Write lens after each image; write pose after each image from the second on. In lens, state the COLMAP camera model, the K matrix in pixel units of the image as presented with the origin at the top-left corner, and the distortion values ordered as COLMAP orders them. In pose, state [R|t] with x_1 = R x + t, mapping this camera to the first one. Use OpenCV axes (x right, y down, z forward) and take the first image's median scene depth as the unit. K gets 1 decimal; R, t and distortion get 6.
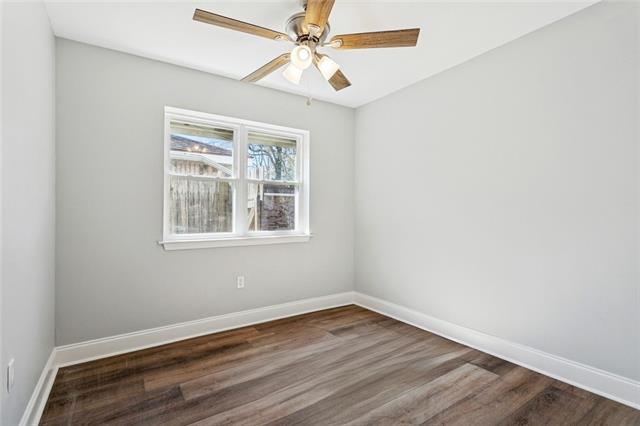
lens RADIAL K [[304.8, 0, 316.7], [0, 304.8, 208.9], [0, 0, 1]] dist [-0.002374, -0.000136]
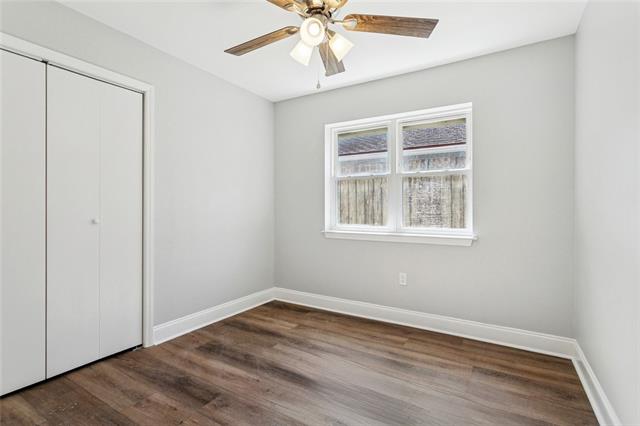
lens RADIAL K [[304.8, 0, 318.4], [0, 304.8, 210.1], [0, 0, 1]] dist [-0.002374, -0.000136]
pose [[0.434220, 0.010926, -0.900741, 0.516458], [0.010733, 0.999793, 0.017302, -0.002221], [0.900743, -0.017180, 0.434012, 0.331379]]
